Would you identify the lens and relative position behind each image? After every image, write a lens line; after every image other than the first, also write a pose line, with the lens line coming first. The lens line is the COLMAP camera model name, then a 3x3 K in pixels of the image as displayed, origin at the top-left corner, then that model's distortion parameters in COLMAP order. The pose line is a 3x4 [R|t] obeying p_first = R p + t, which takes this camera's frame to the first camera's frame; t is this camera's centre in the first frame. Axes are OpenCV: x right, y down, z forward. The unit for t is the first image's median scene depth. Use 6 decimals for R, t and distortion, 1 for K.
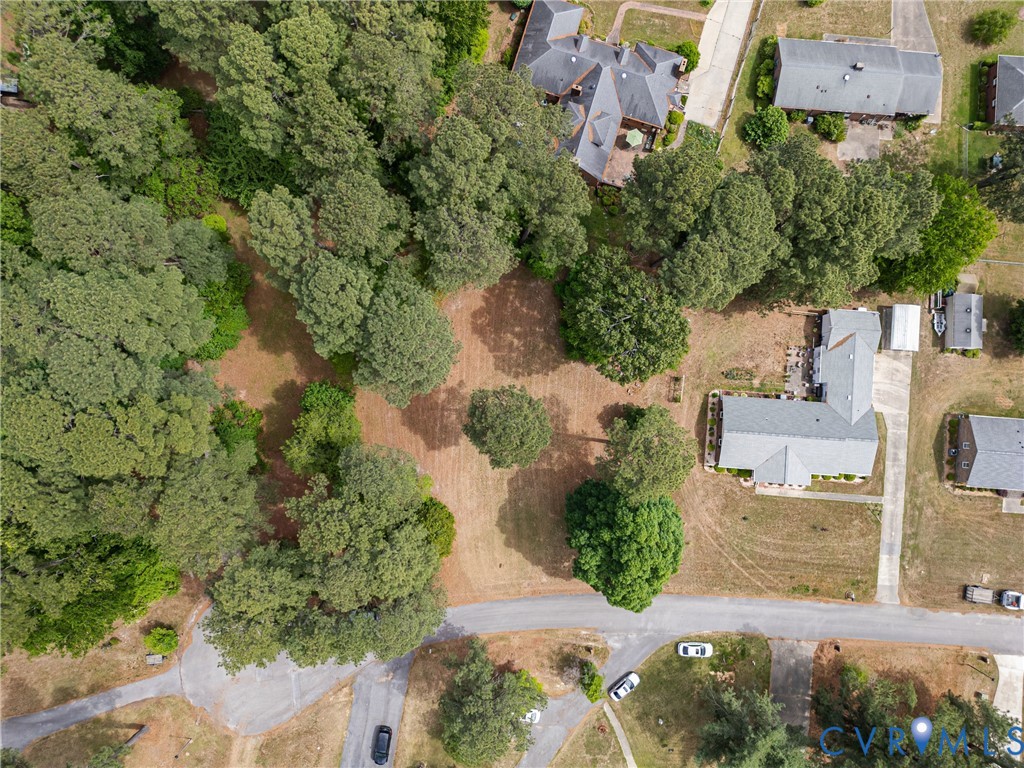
lens RADIAL K [[716.6, 0, 514.7], [0, 716.6, 386.2], [0, 0, 1]] dist [0.064809, -0.058007]
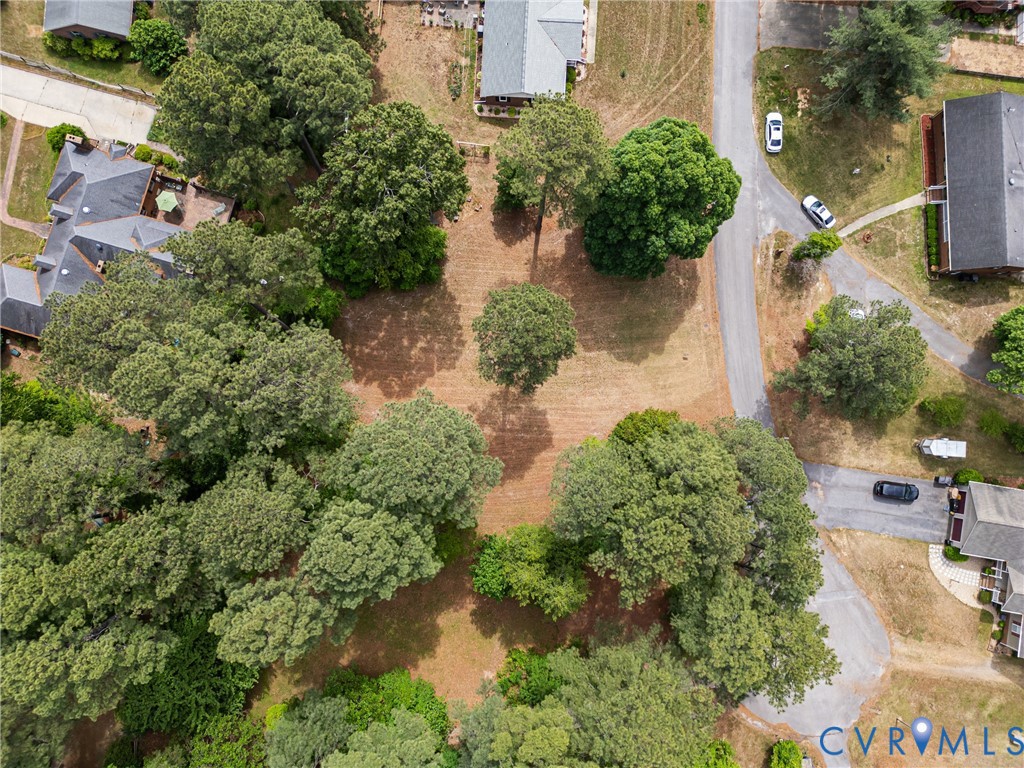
lens RADIAL K [[716.6, 0, 514.7], [0, 716.6, 386.2], [0, 0, 1]] dist [0.064809, -0.058007]
pose [[-0.019235, -0.998870, 0.043471, -0.089450], [0.998237, -0.016744, 0.056949, -0.000877], [-0.056157, 0.044490, 0.997430, 0.170687]]
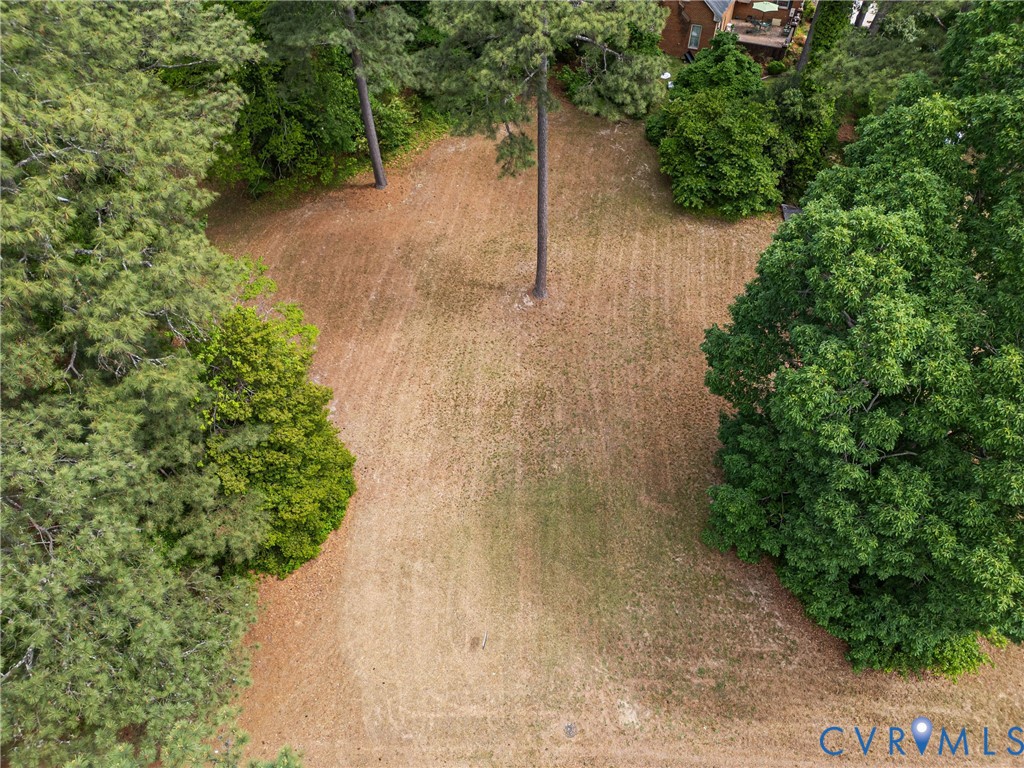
lens RADIAL K [[716.6, 0, 514.7], [0, 716.6, 386.2], [0, 0, 1]] dist [0.064809, -0.058007]
pose [[0.995032, 0.055634, -0.082559, 0.014711], [-0.096149, 0.752072, -0.652029, 0.373911], [0.025815, 0.656728, 0.753685, 0.745536]]
